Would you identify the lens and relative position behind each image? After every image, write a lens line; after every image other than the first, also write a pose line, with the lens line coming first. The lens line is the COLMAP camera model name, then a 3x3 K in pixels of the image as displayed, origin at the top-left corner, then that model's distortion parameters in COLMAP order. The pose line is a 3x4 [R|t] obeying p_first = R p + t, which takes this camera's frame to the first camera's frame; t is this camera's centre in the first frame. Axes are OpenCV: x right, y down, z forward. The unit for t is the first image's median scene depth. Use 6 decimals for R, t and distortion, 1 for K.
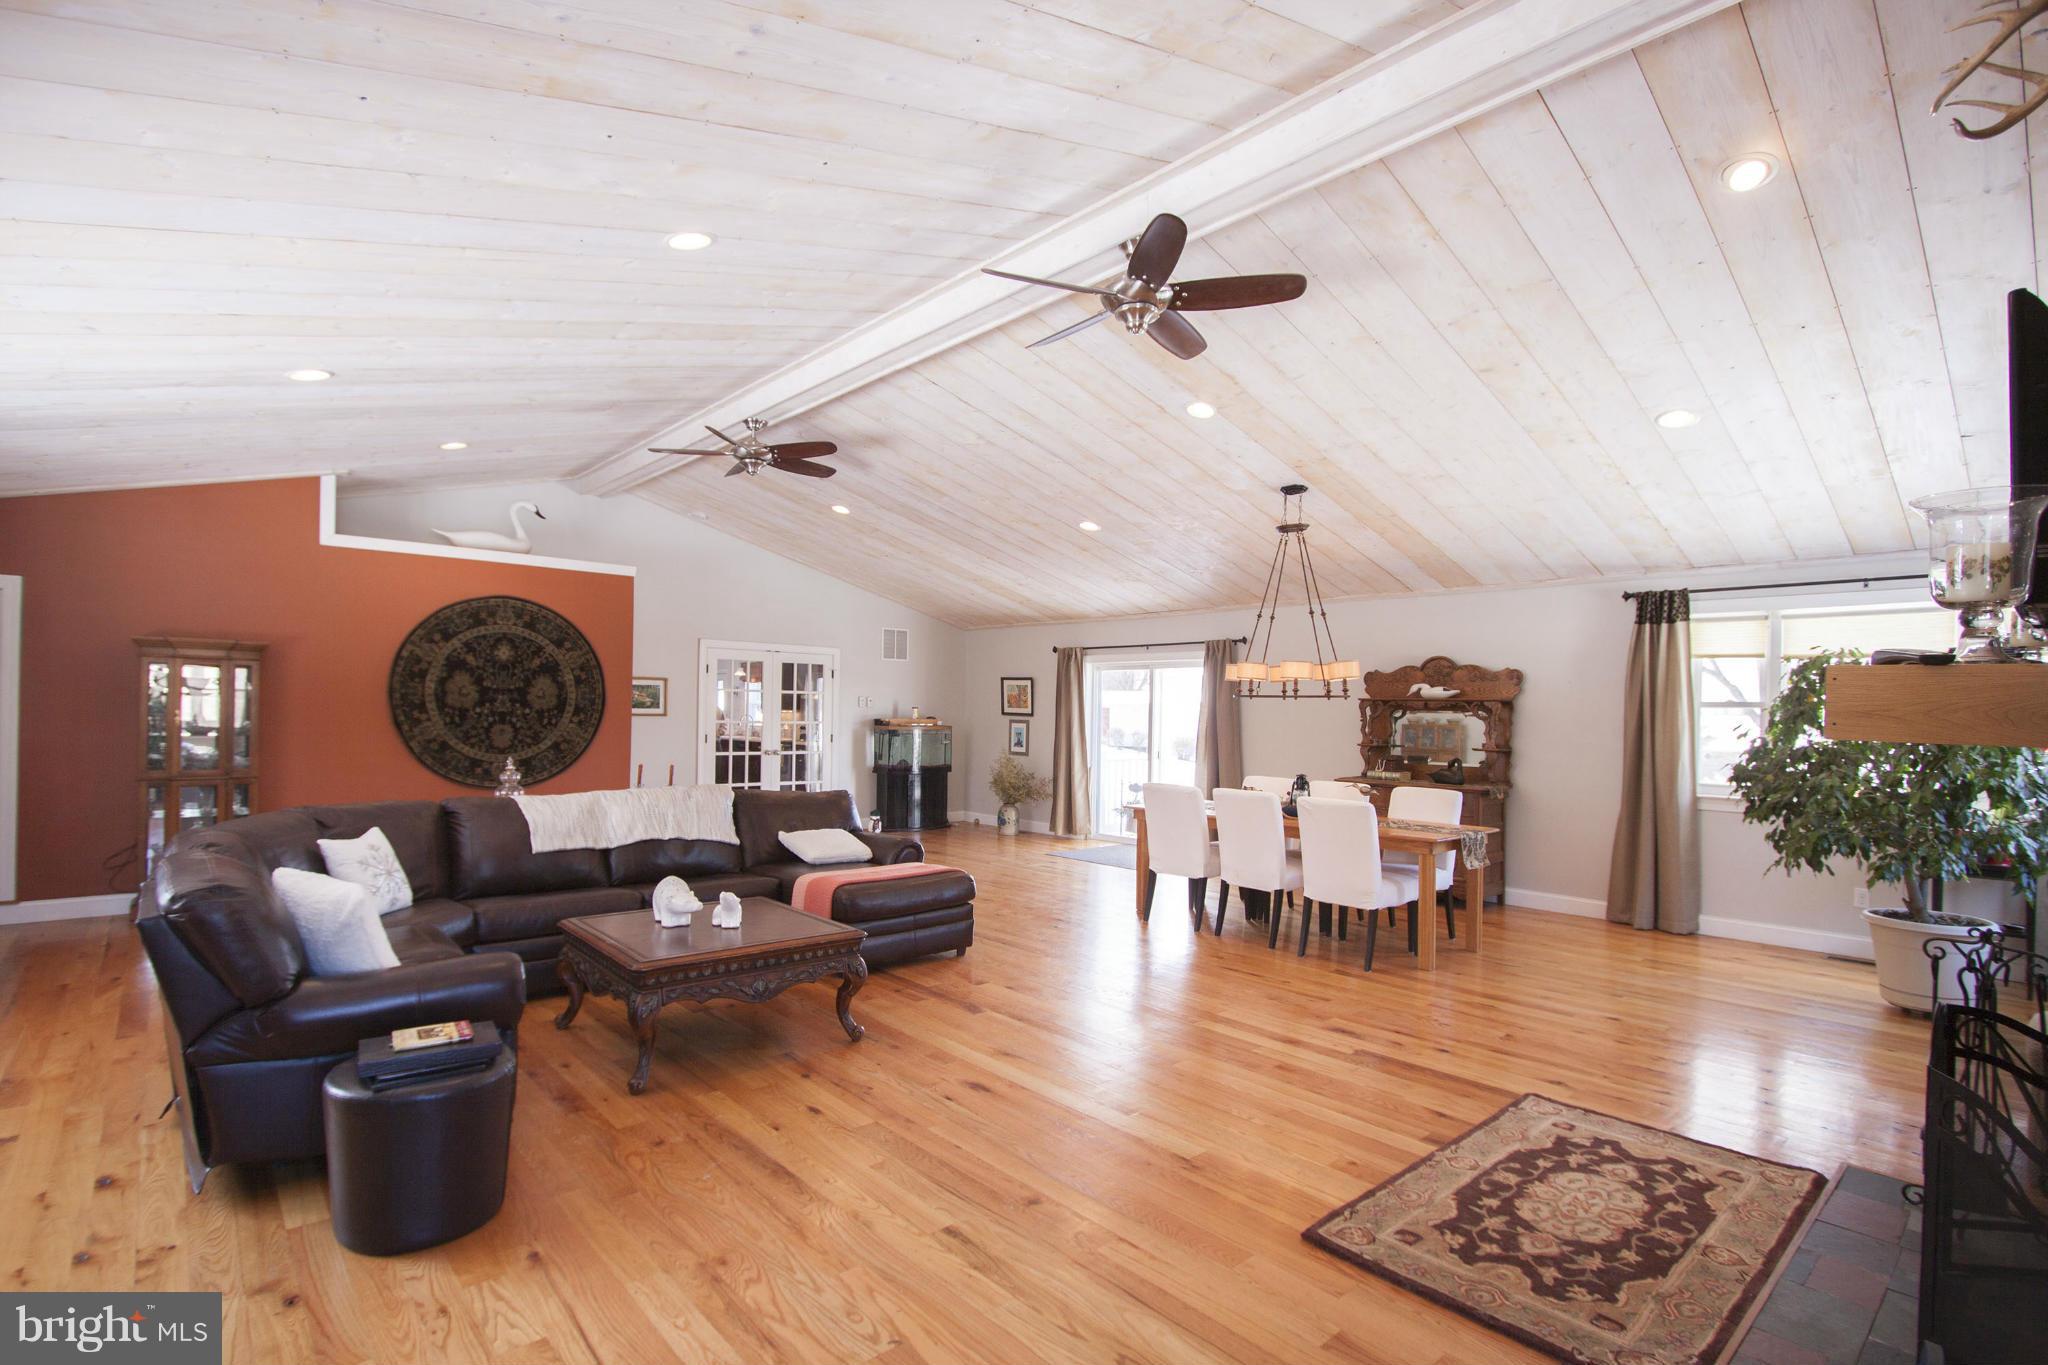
lens RADIAL K [[1003.5, 0, 1030.3], [0, 1003.5, 704.6], [0, 0, 1]] dist [-0.024630, 0.000205]
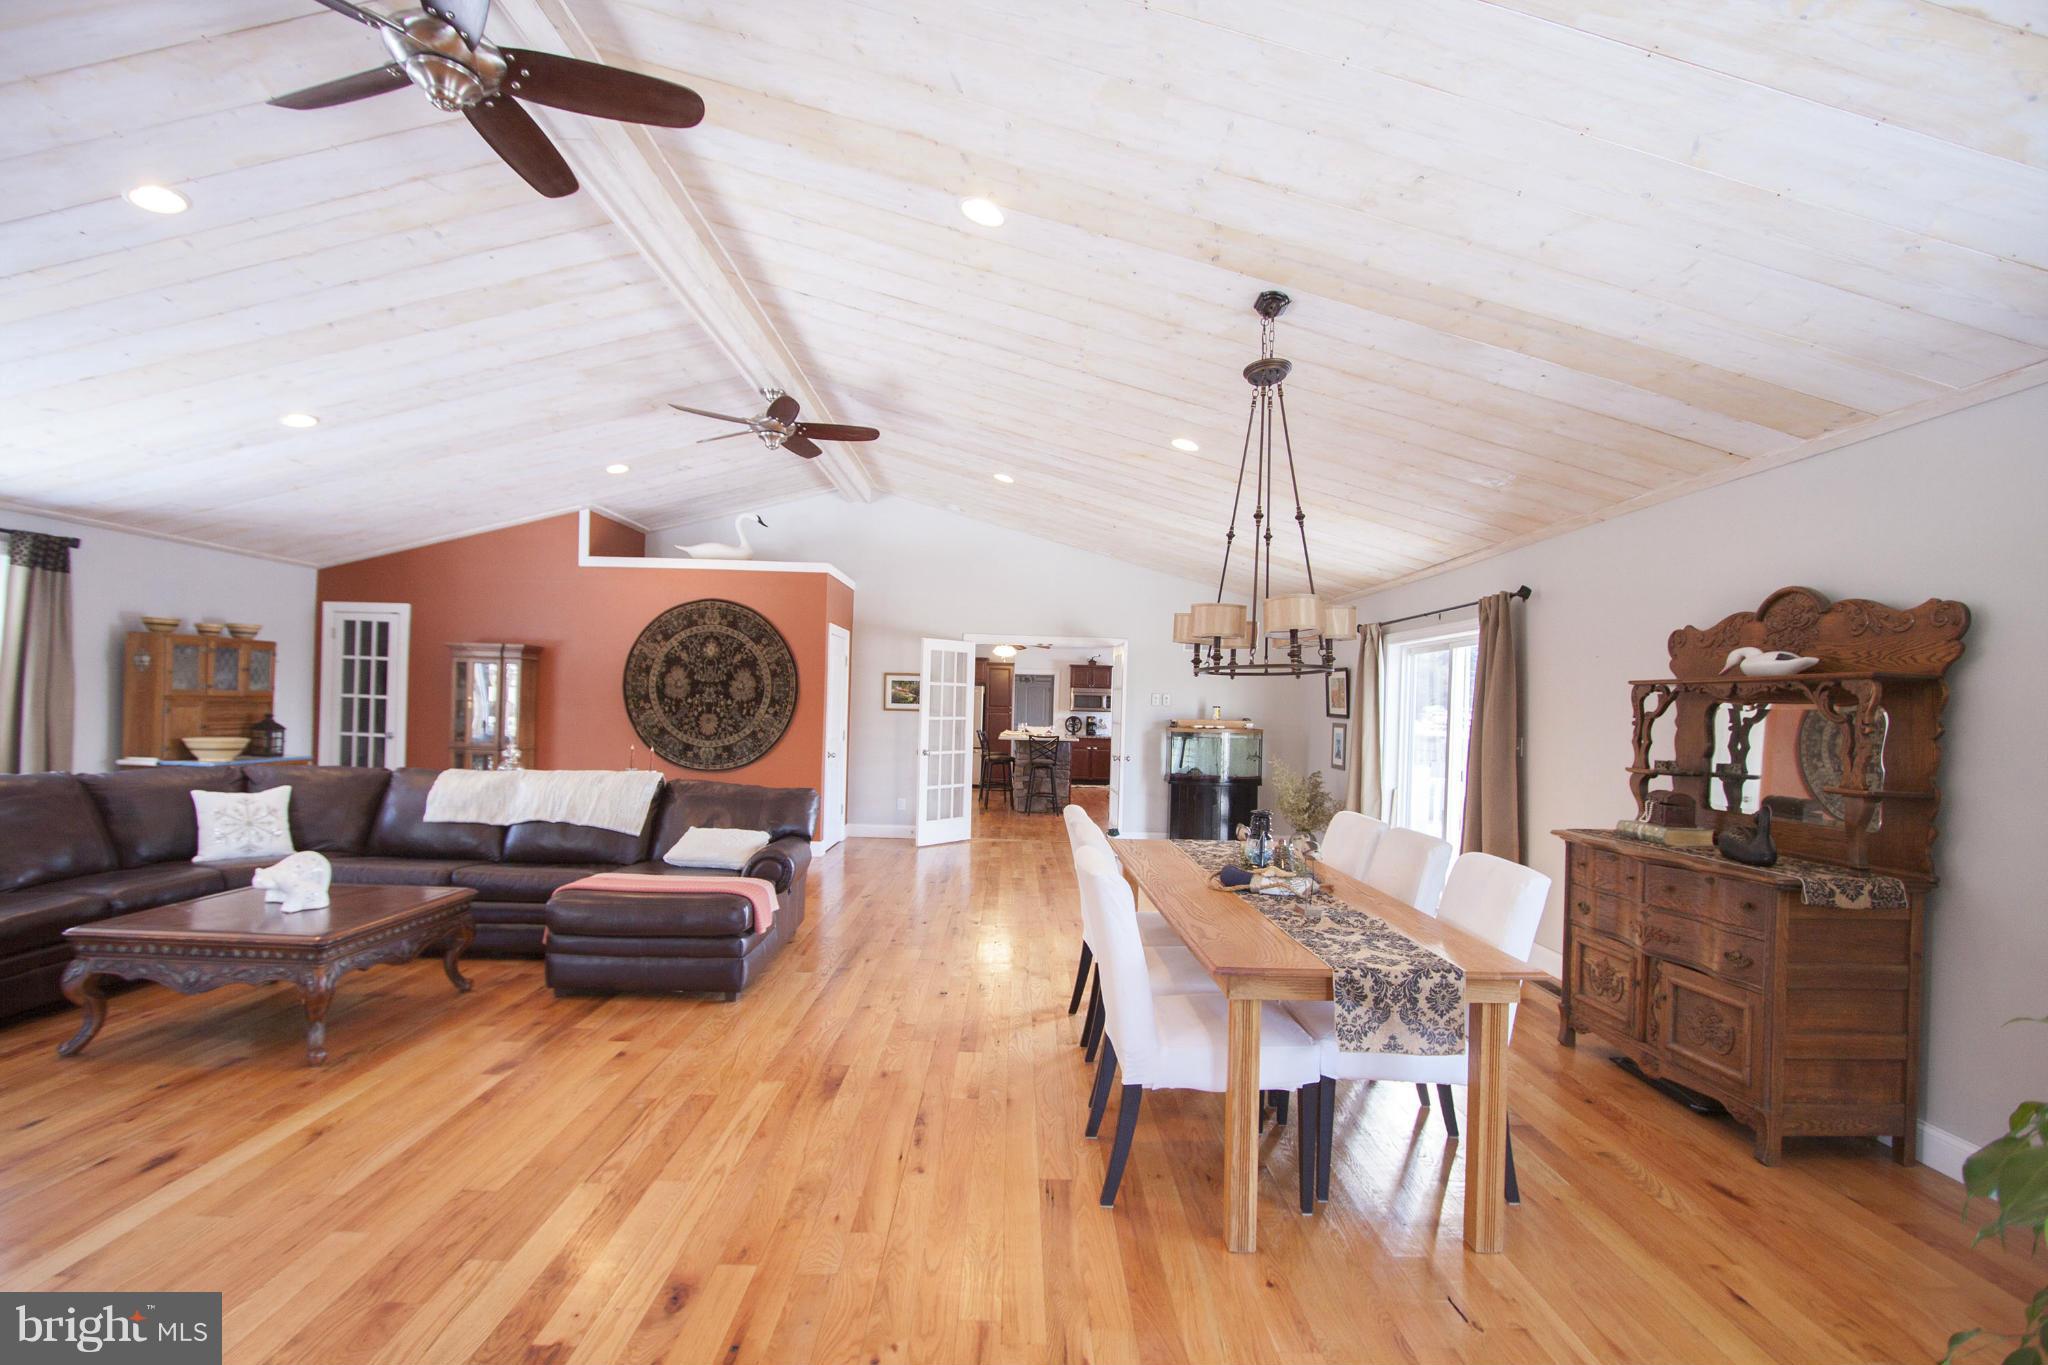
lens RADIAL K [[958.0, 0, 1025.9], [0, 958.0, 704.5], [0, 0, 1]] dist [-0.017765, 0.002030]
pose [[0.740291, 0.002533, -0.672282, 0.460475], [-0.011735, 0.999889, -0.009155, 0.015362], [0.672184, 0.014666, 0.740239, 0.451249]]
